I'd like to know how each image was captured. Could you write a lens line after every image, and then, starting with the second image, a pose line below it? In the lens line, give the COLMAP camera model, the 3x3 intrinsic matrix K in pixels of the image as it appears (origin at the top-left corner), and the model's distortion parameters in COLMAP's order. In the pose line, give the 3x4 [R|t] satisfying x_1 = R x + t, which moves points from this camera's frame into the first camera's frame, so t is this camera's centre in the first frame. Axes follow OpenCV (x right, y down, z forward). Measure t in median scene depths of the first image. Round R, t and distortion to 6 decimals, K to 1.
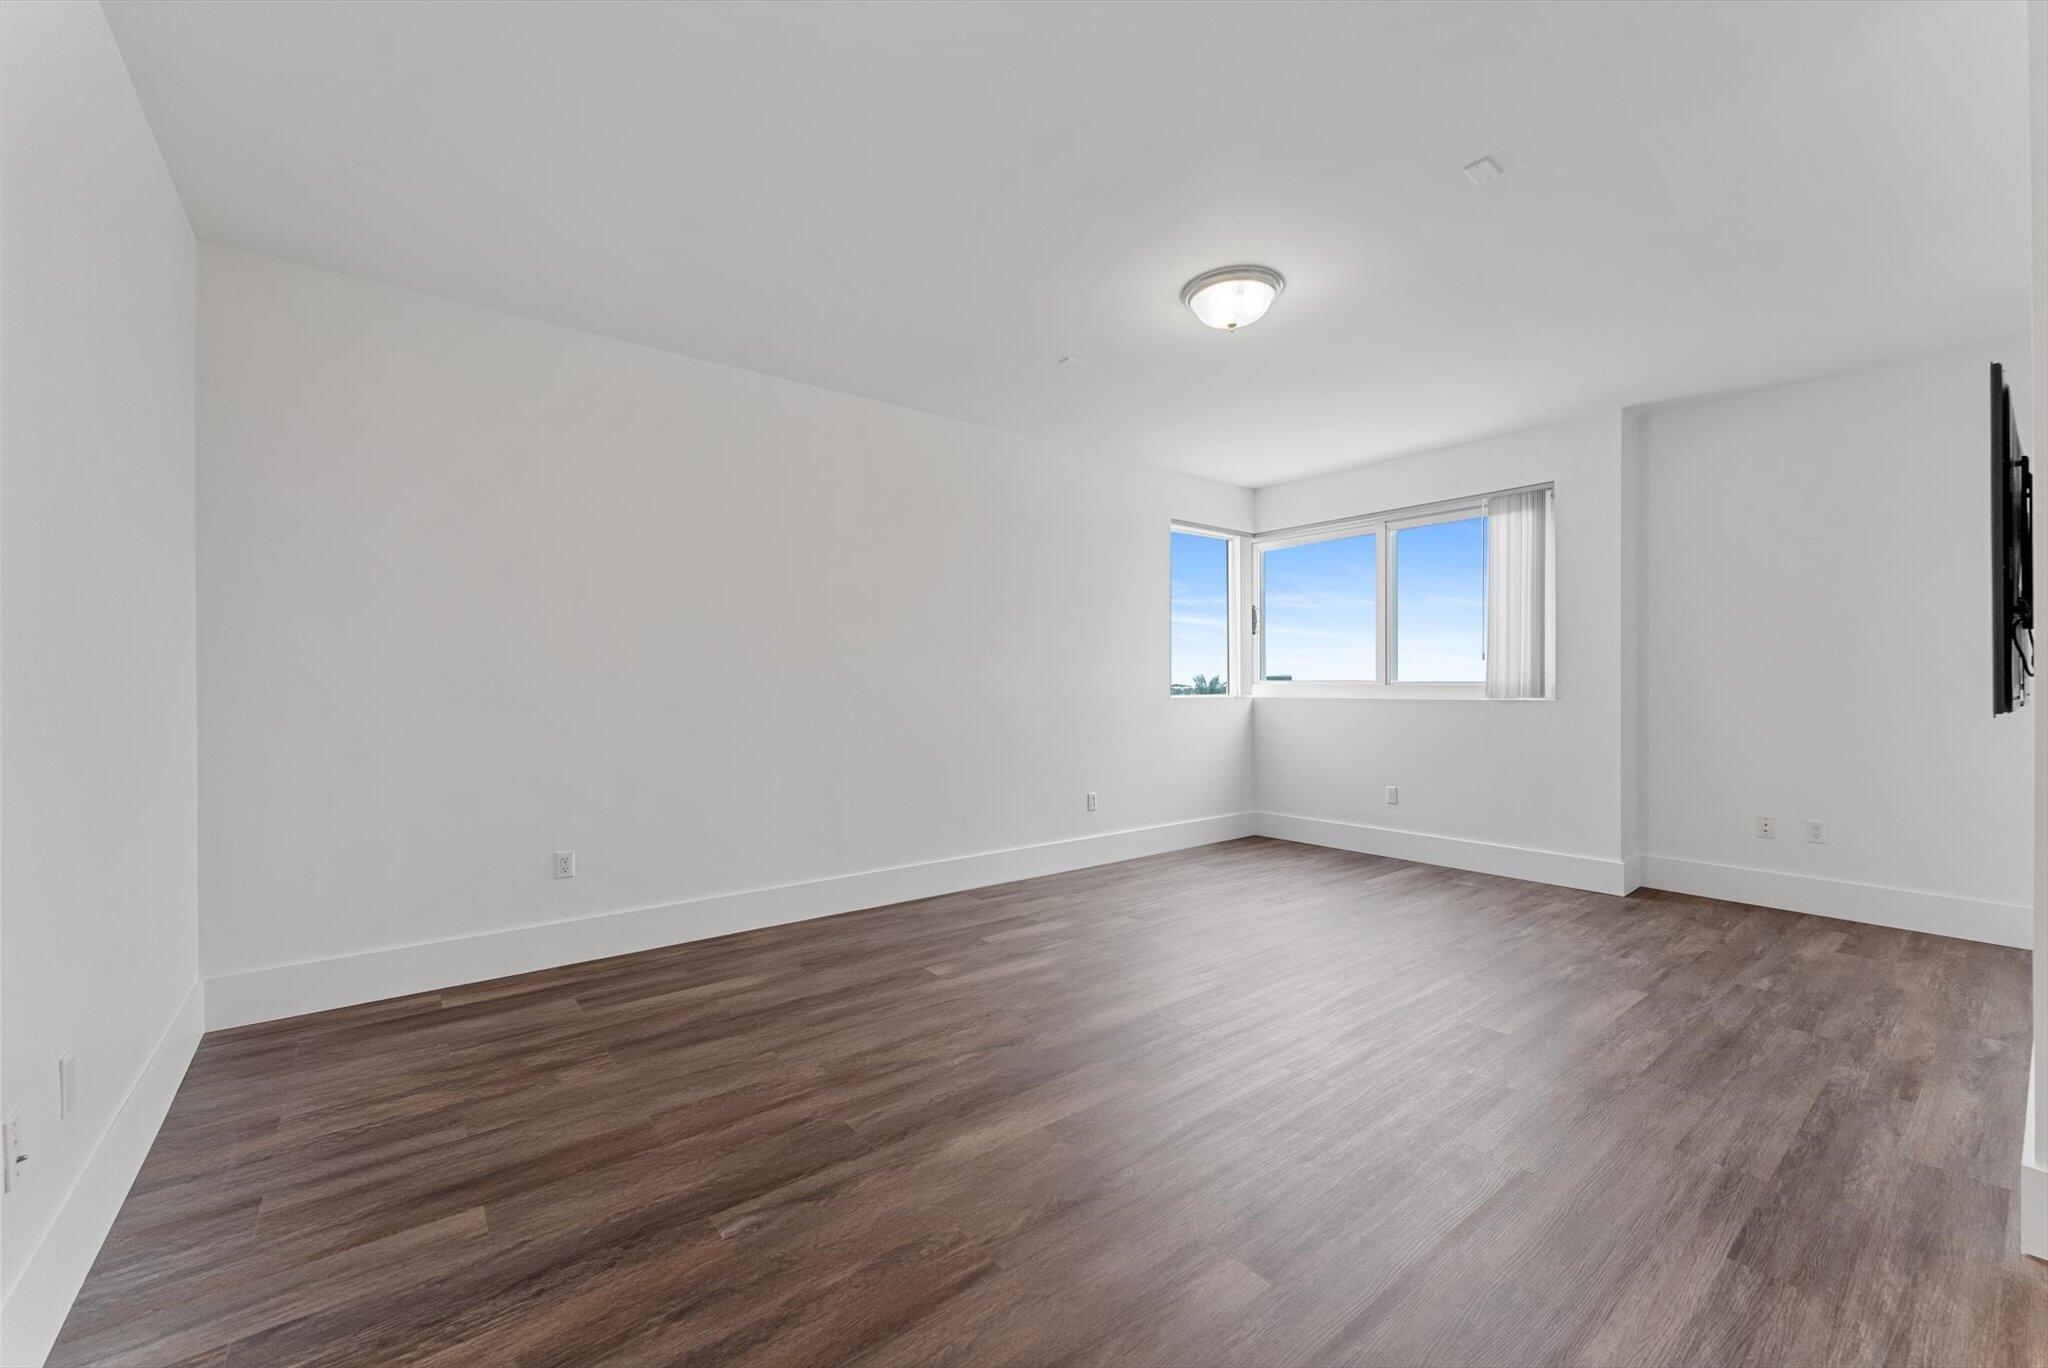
lens RADIAL K [[821.1, 0, 1026.0], [0, 821.1, 681.4], [0, 0, 1]] dist [0.001936, -0.000075]
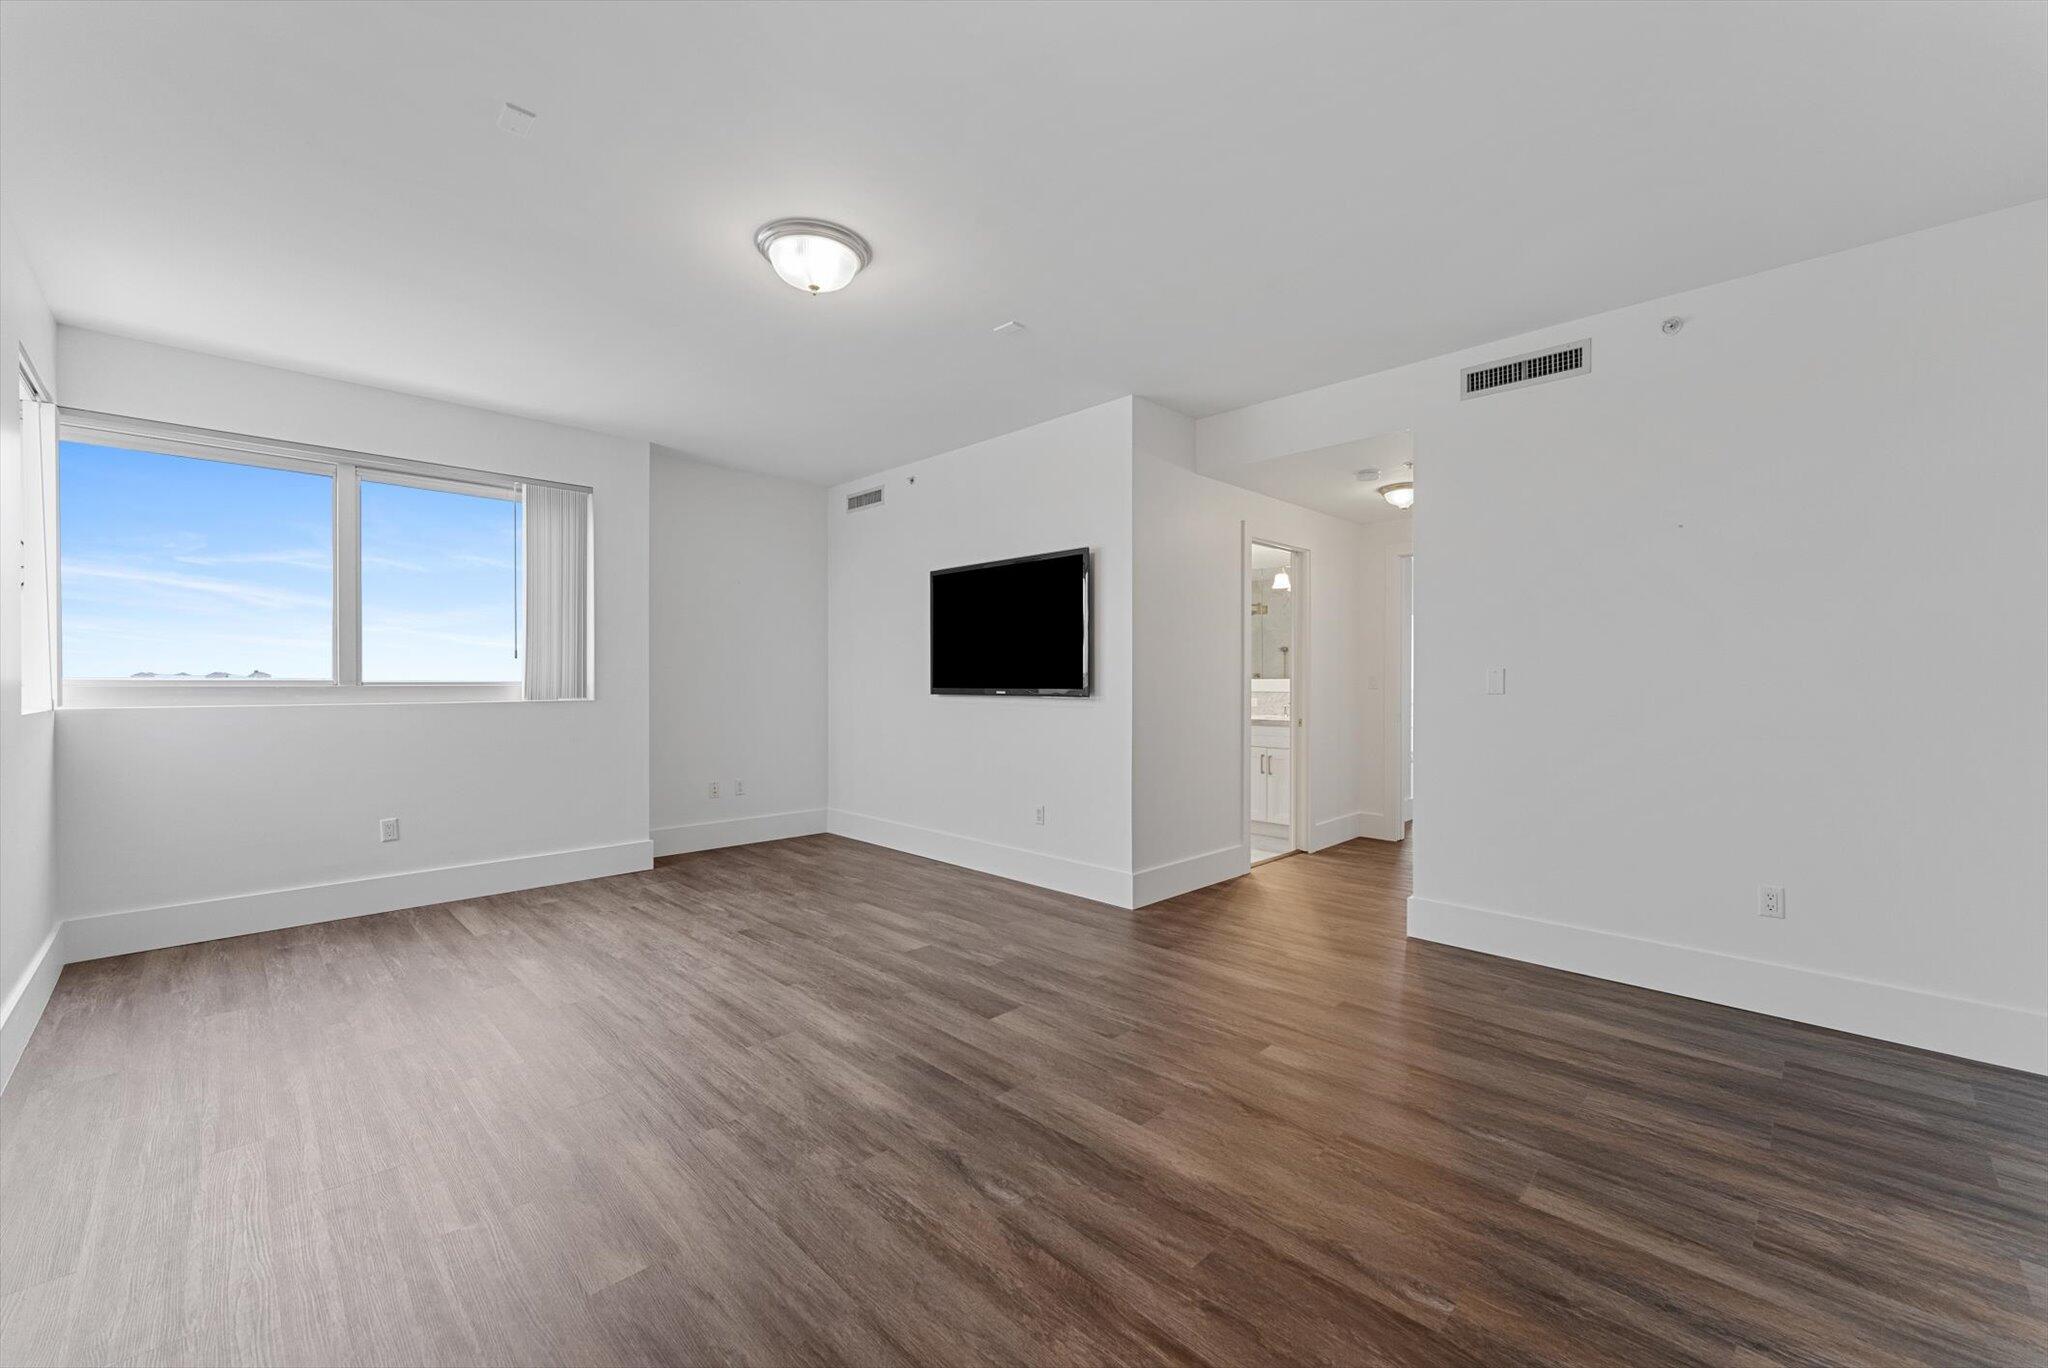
lens RADIAL K [[821.1, 0, 1024.7], [0, 821.1, 684.3], [0, 0, 1]] dist [0.001936, -0.000075]
pose [[-0.119405, -0.004842, 0.992834, -0.934790], [-0.001370, 0.999988, 0.004712, -0.003628], [-0.992845, -0.000797, -0.119410, 1.225400]]
